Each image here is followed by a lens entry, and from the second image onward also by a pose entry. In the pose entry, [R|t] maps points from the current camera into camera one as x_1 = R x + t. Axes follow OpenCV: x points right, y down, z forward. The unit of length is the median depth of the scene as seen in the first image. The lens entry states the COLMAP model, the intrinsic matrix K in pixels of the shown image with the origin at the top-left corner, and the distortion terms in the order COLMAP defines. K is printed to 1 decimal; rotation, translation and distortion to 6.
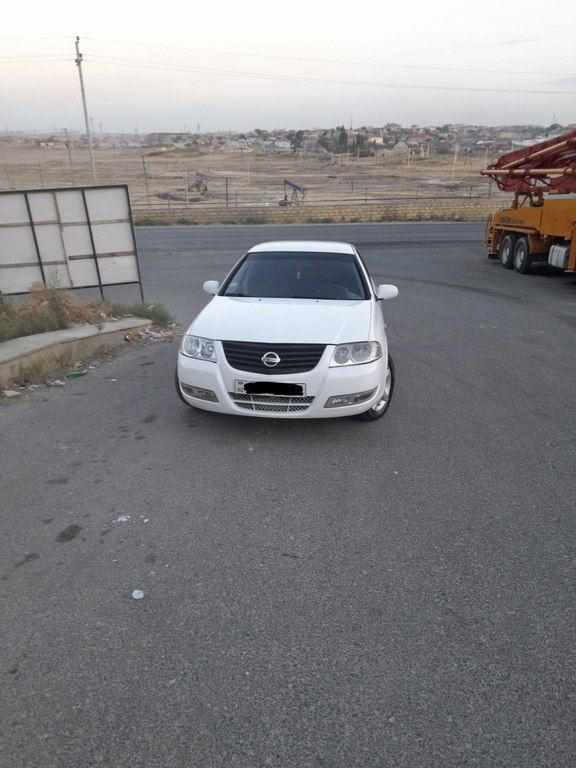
lens RADIAL K [[562.2, 0, 287.8], [0, 562.2, 396.8], [0, 0, 1]] dist [0.061200, -0.061566]
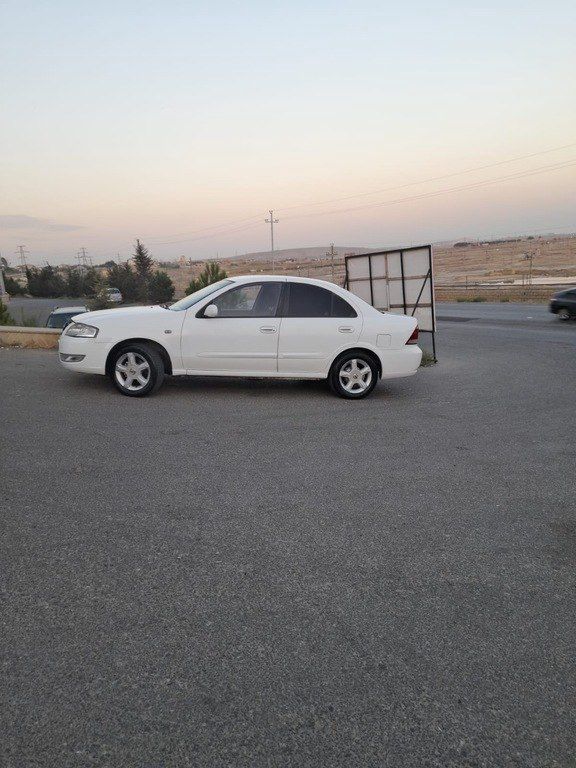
lens RADIAL K [[562.2, 0, 287.8], [0, 562.2, 396.8], [0, 0, 1]] dist [0.061200, -0.061566]
pose [[0.342120, 0.191312, -0.919975, 0.679160], [-0.320629, 0.944063, 0.077085, -0.080612], [0.883261, 0.268598, 0.384323, 0.378400]]
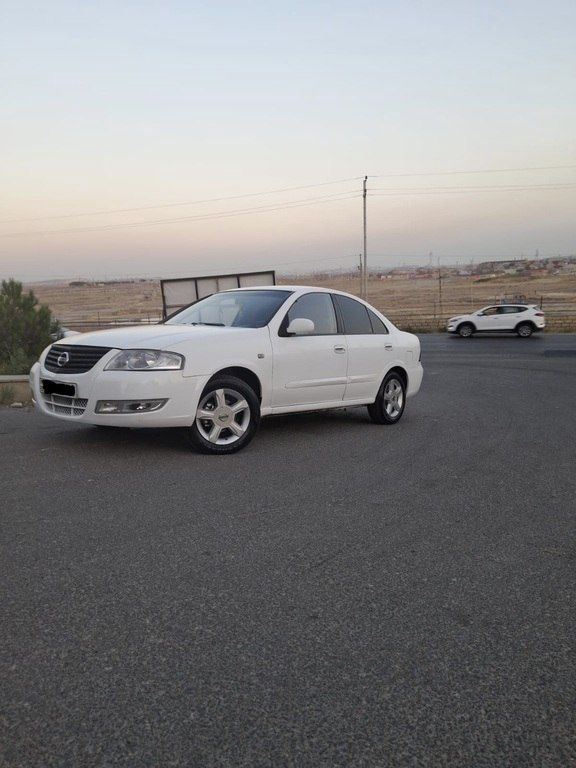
lens RADIAL K [[562.2, 0, 287.8], [0, 562.2, 396.8], [0, 0, 1]] dist [0.061200, -0.061566]
pose [[0.846069, 0.069967, -0.528461, 0.324213], [-0.178027, 0.971518, -0.156395, 0.032934], [0.502467, 0.226402, 0.834427, 0.140250]]
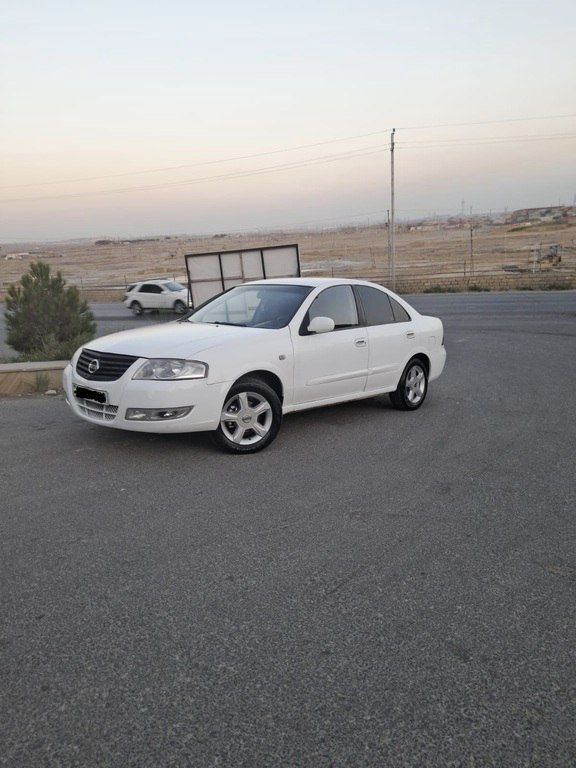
lens RADIAL K [[562.2, 0, 287.8], [0, 562.2, 396.8], [0, 0, 1]] dist [0.061200, -0.061566]
pose [[0.820357, 0.102992, -0.562500, 0.332452], [-0.172380, 0.982431, -0.071521, 0.001029], [0.545251, 0.155637, 0.823698, 0.125670]]
